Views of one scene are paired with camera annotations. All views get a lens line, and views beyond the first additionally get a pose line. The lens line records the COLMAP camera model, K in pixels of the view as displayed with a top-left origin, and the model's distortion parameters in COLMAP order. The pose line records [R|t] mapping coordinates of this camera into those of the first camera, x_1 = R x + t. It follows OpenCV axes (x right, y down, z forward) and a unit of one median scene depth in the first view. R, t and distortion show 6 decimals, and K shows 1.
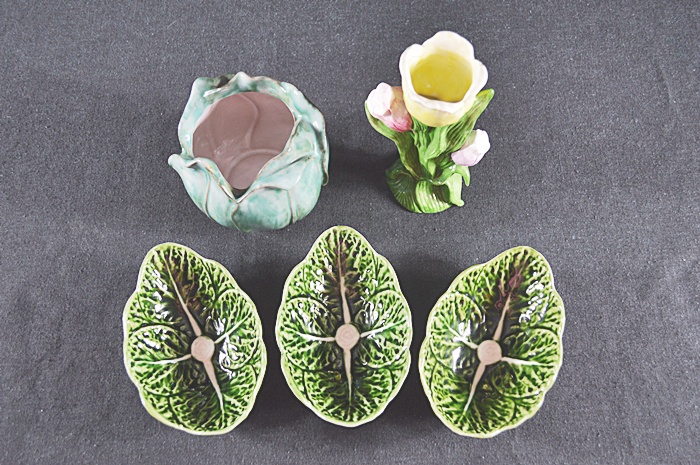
lens RADIAL K [[719.7, 0, 350.0], [0, 719.7, 232.5], [0, 0, 1]] dist [-0.002962, -0.008039]
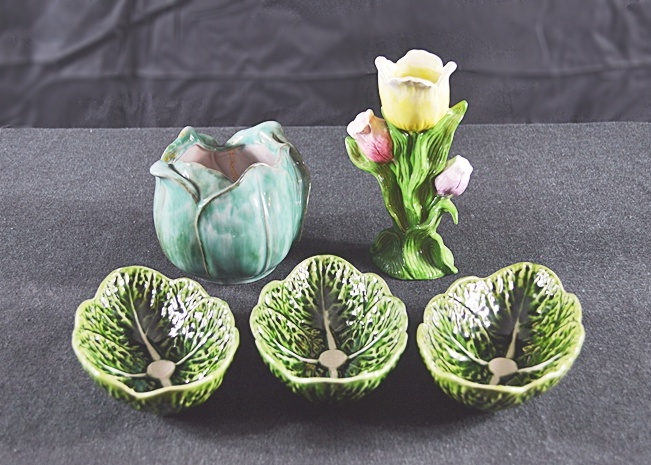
lens RADIAL K [[934.6, 0, 325.5], [0, 934.6, 232.5], [0, 0, 1]] dist [-0.011677, 0.023209]
pose [[0.999830, -0.018051, 0.003668, -0.013767], [0.016244, 0.770242, -0.637545, 0.733842], [0.008683, 0.637496, 0.770404, 0.060827]]
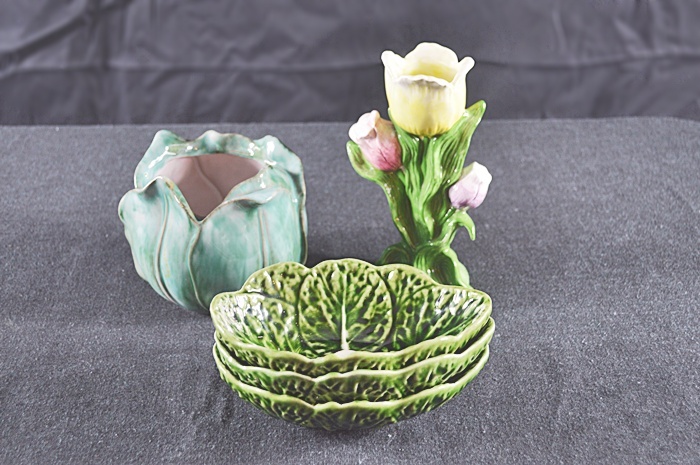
lens RADIAL K [[969.2, 0, 350.0], [0, 969.2, 232.5], [0, 0, 1]] dist [0.007502, -0.035574]
pose [[0.998693, -0.025113, 0.044517, -0.030901], [0.047430, 0.779930, -0.624067, 0.635660], [-0.019048, 0.625363, 0.780102, 0.117932]]
